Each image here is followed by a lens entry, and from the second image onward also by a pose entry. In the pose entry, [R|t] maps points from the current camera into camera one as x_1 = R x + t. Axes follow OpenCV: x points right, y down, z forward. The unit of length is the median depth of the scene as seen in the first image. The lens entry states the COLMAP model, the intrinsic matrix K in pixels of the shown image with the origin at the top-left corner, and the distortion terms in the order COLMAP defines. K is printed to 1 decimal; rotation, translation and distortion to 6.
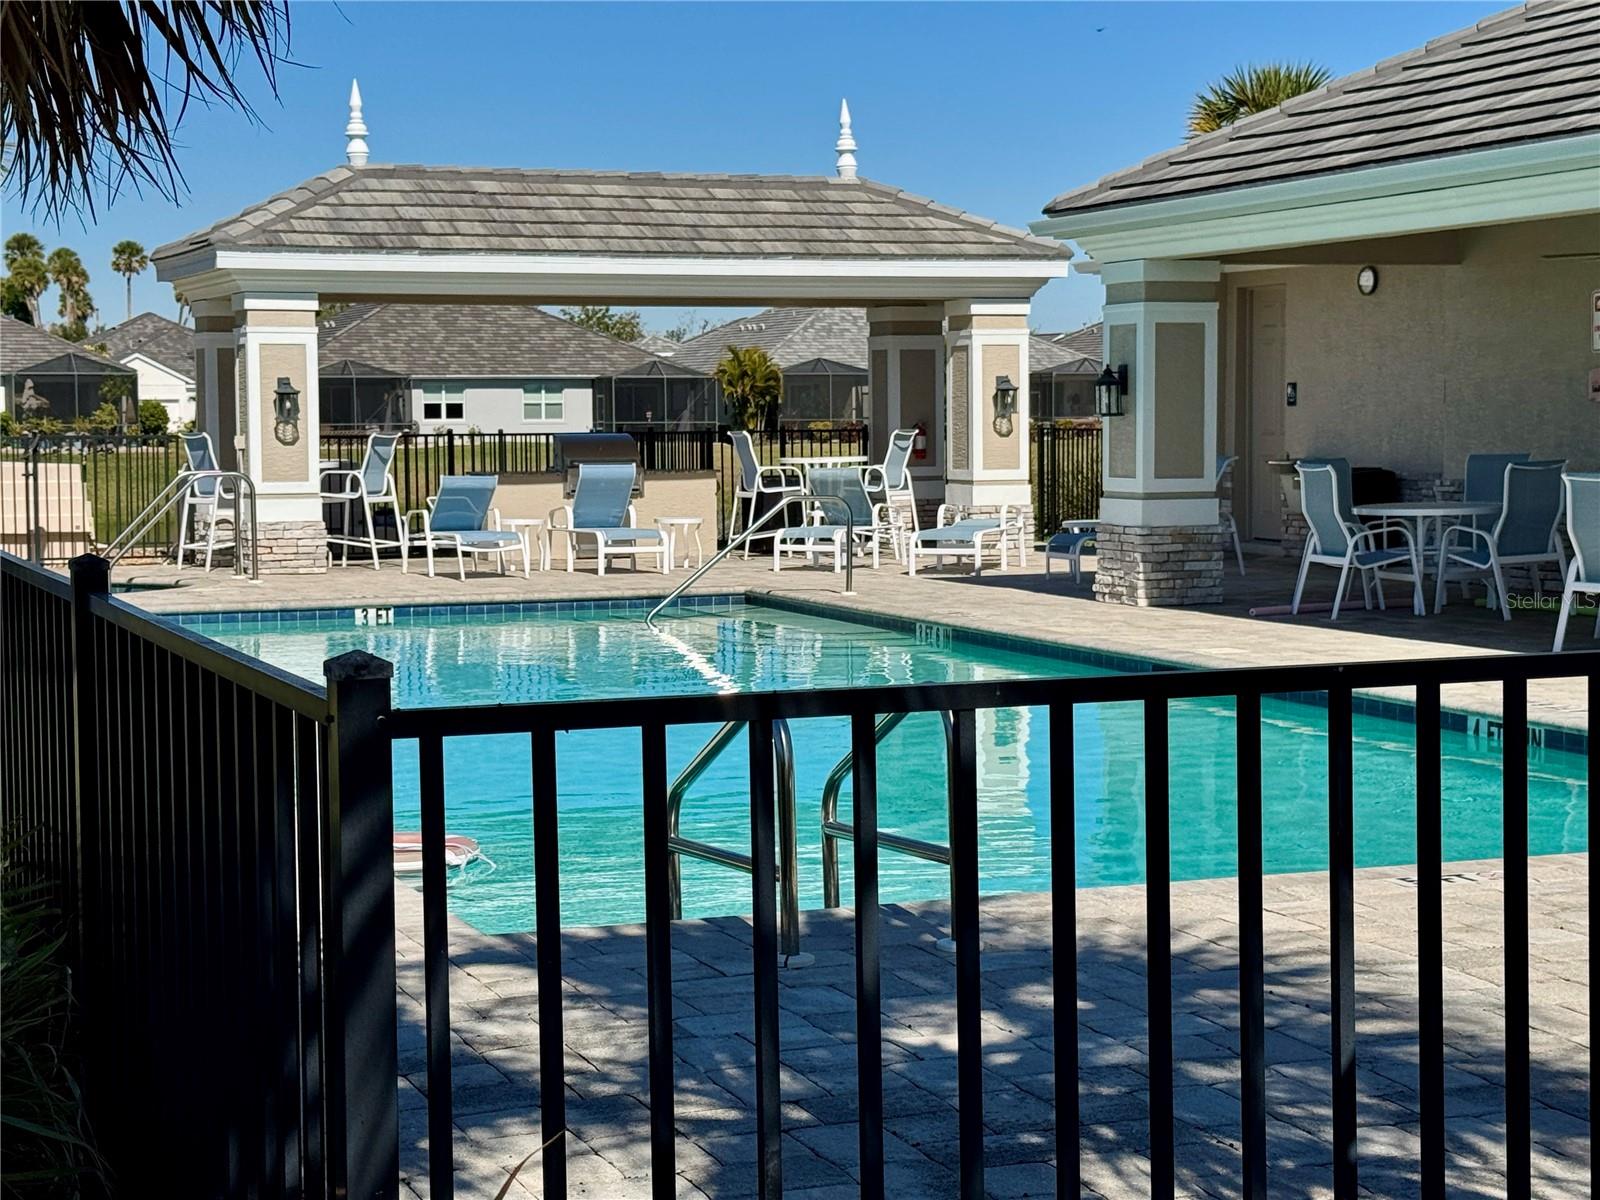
lens RADIAL K [[2828.9, 0, 743.7], [0, 2828.9, 534.3], [0, 0, 1]] dist [0.647837, -5.010081]
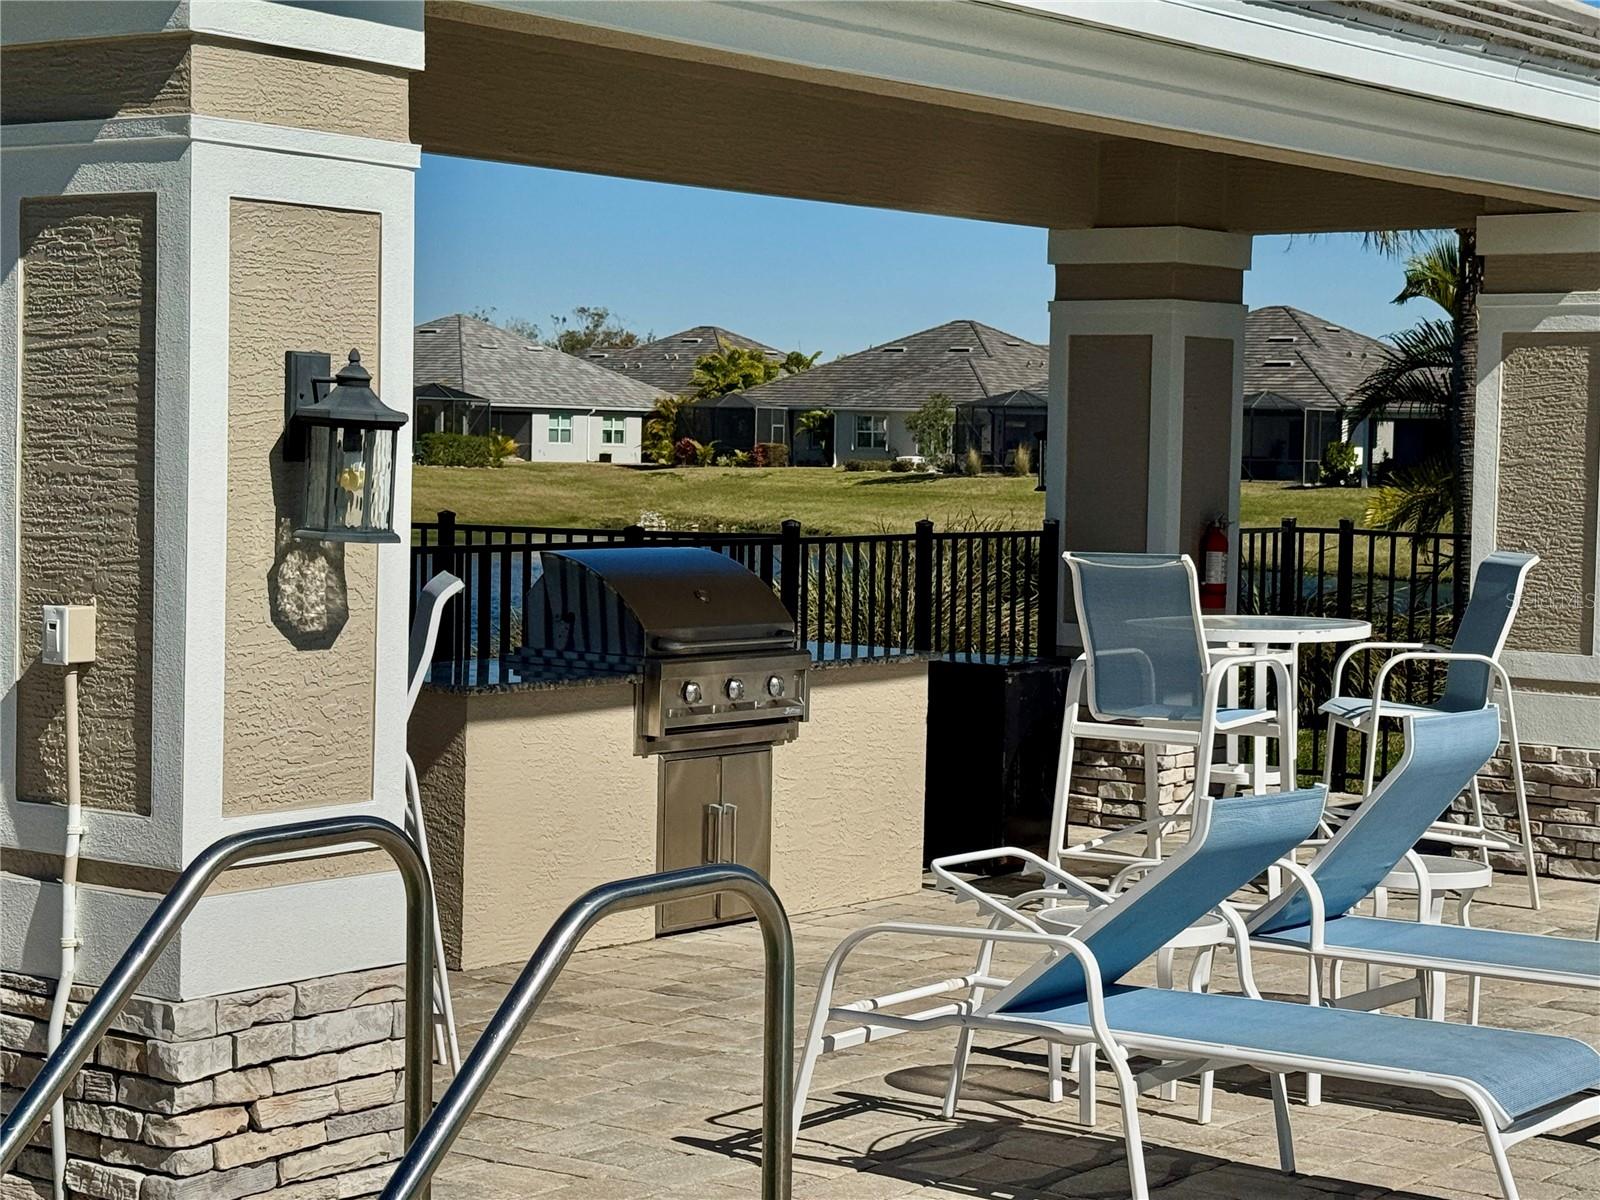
lens RADIAL K [[3099.6, 0, 831.1], [0, 3099.6, 584.2], [0, 0, 1]] dist [0.157887, 0.006844]
pose [[0.844885, 0.000340, 0.534947, -0.246822], [-0.003682, 0.999980, 0.005180, -0.036081], [-0.534935, -0.006346, 0.844870, 0.735946]]
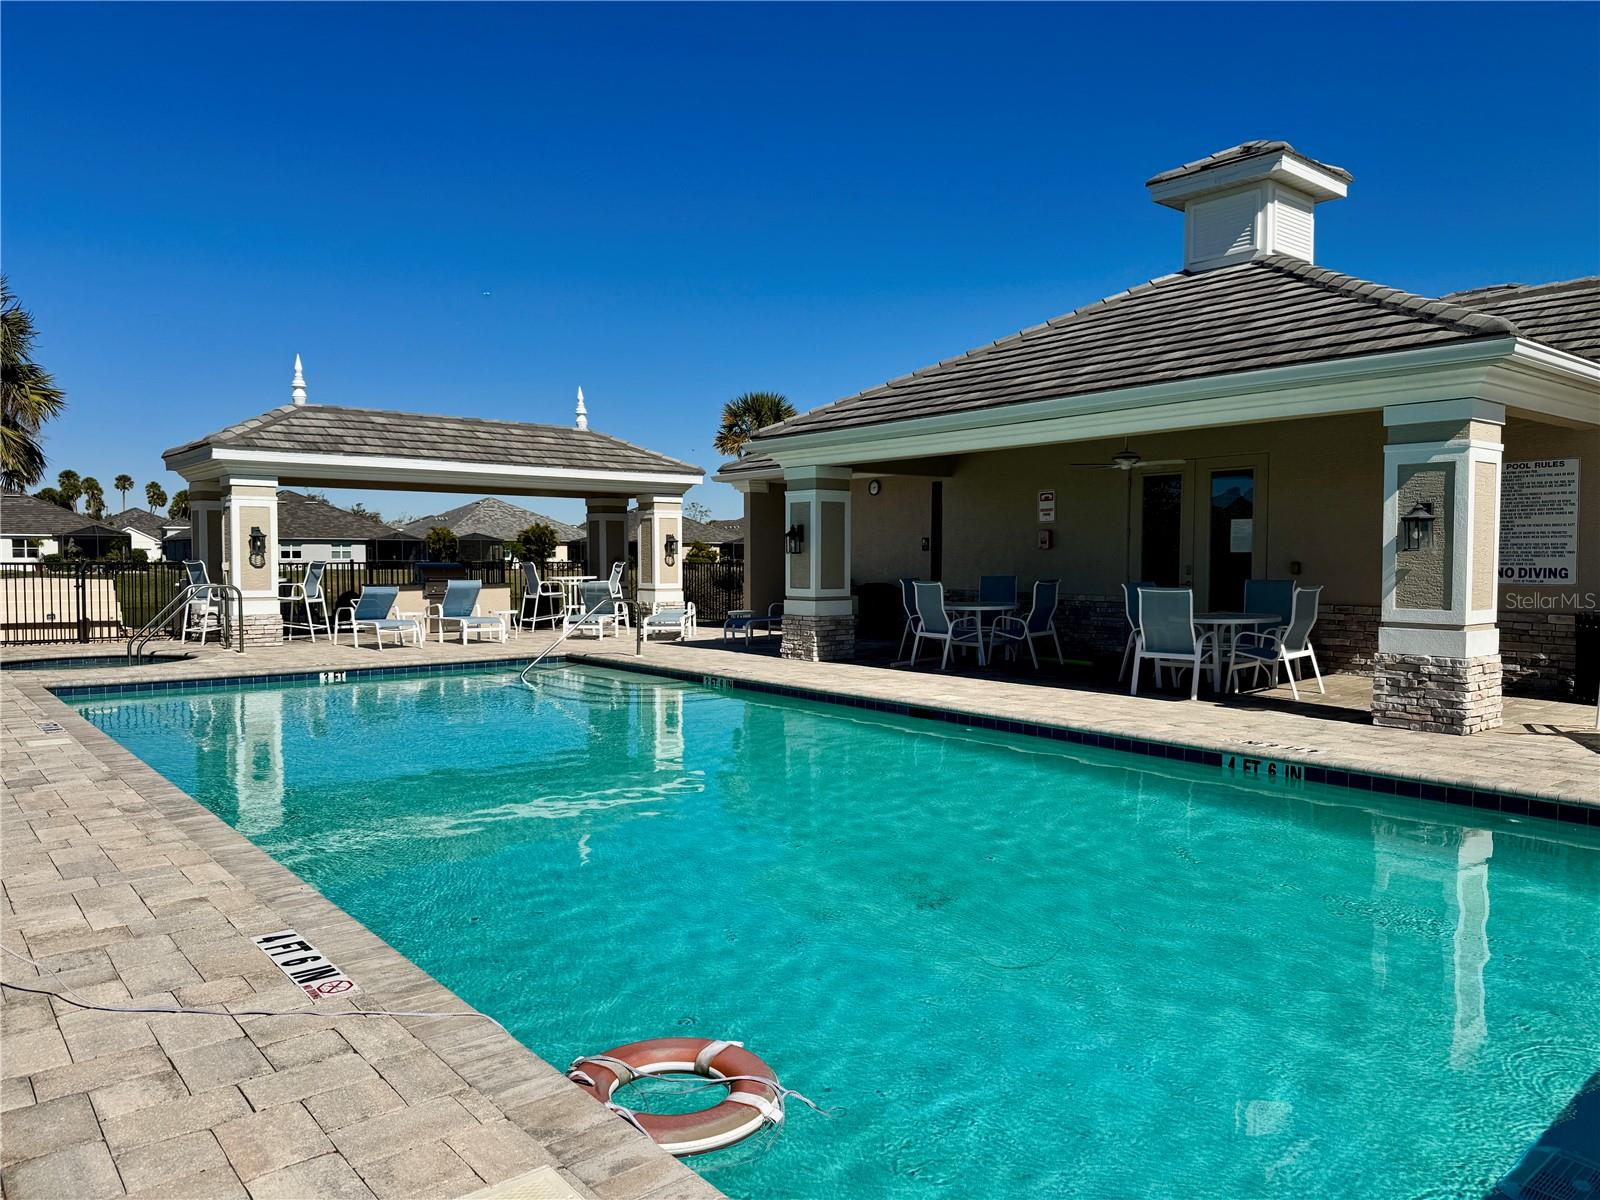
lens RADIAL K [[1122.4, 0, 800.0], [0, 1122.4, 600.0], [0, 0, 1]] dist [0.130153, -0.196456]
pose [[0.947702, -0.003650, 0.319136, -0.070951], [0.005873, 0.999965, -0.006001, -0.006792], [-0.319103, 0.007562, 0.947690, 0.268557]]
